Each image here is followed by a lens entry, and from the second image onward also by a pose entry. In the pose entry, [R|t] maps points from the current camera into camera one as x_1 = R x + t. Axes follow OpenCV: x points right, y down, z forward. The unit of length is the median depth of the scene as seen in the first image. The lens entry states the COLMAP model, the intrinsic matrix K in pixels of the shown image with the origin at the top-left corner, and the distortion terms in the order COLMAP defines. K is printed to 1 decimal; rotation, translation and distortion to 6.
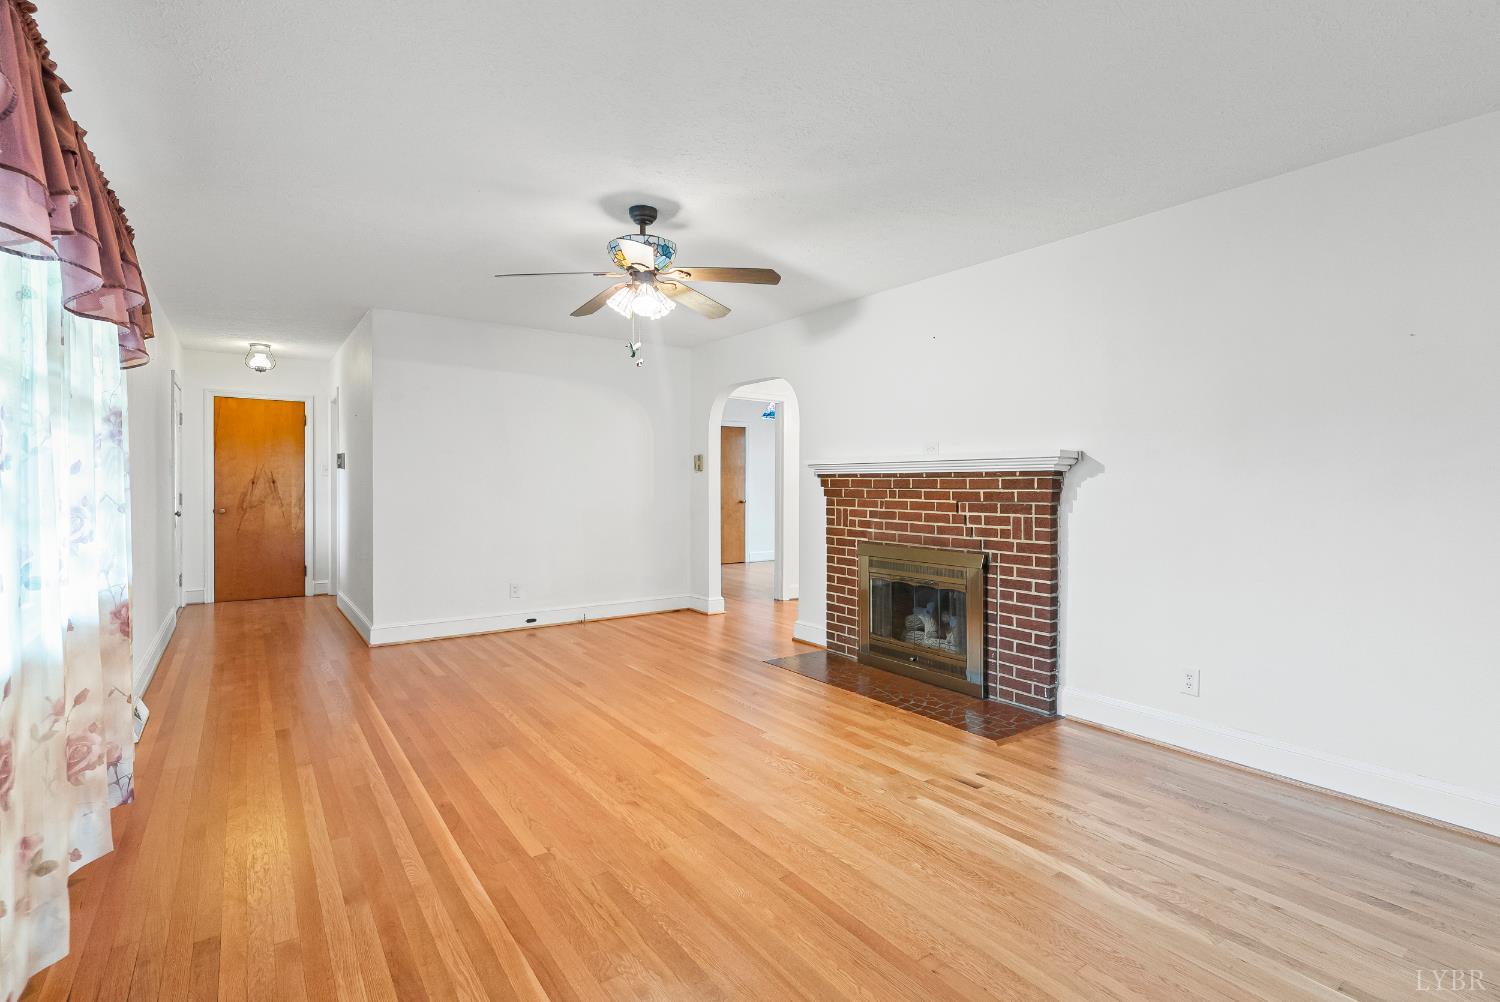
lens RADIAL K [[716.4, 0, 744.3], [0, 716.4, 487.8], [0, 0, 1]] dist [-0.001340, -0.000705]
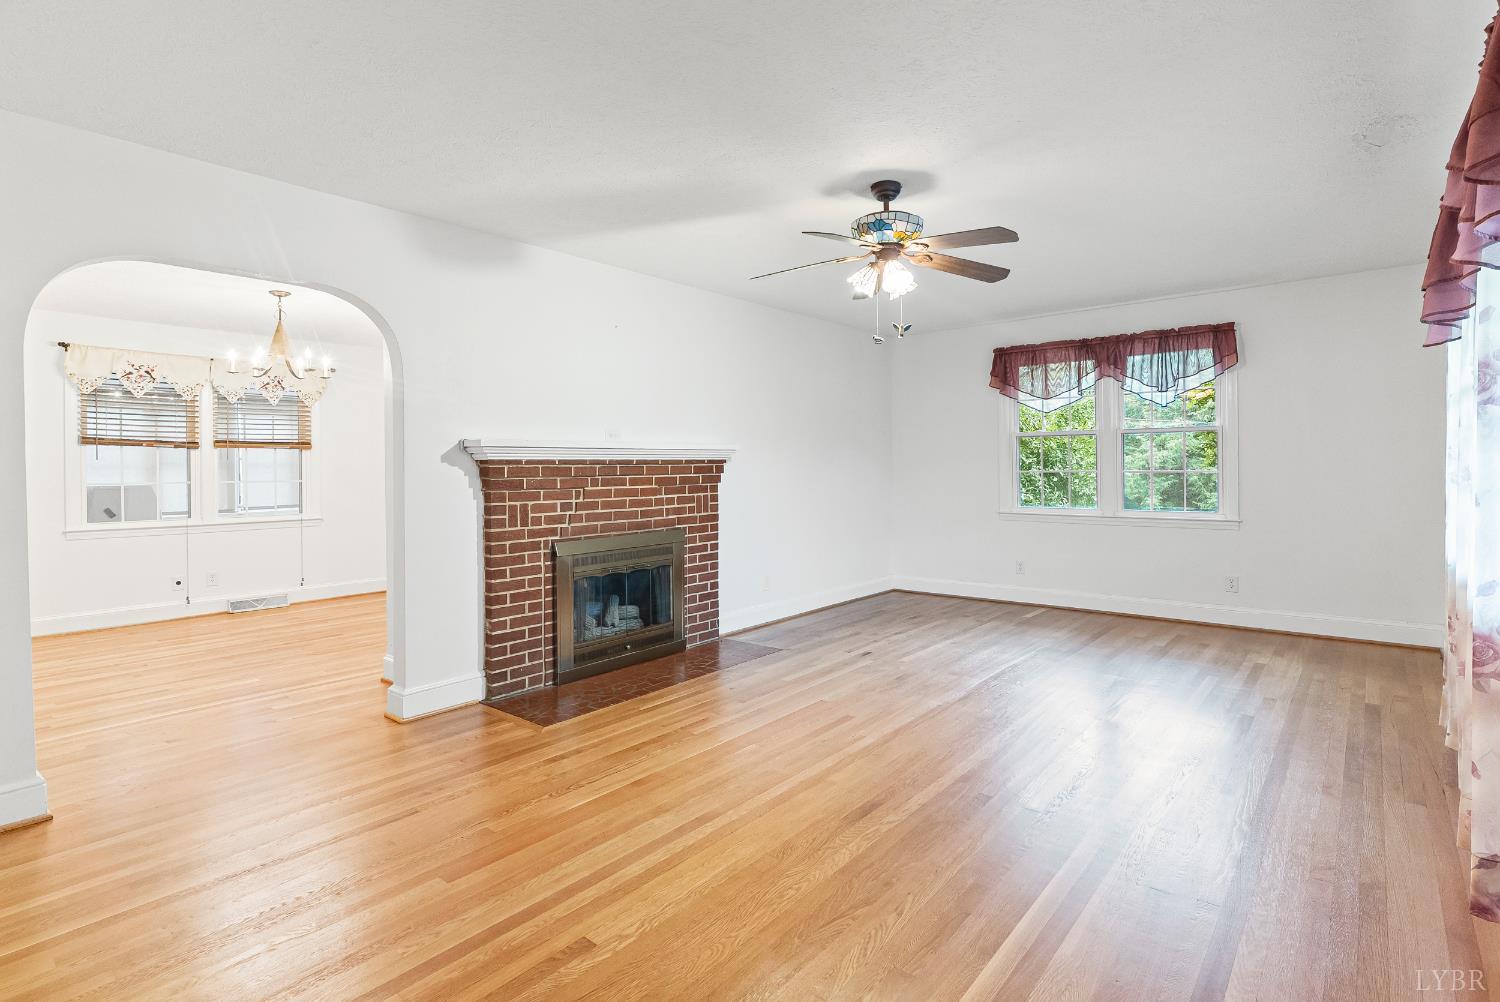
lens RADIAL K [[738.2, 0, 759.8], [0, 738.2, 469.5], [0, 0, 1]] dist [0.001911, -0.000377]
pose [[-0.261533, -0.001323, 0.965194, -0.807730], [0.017834, 0.999822, 0.006203, -0.010495], [-0.965030, 0.018835, -0.261463, 1.092431]]
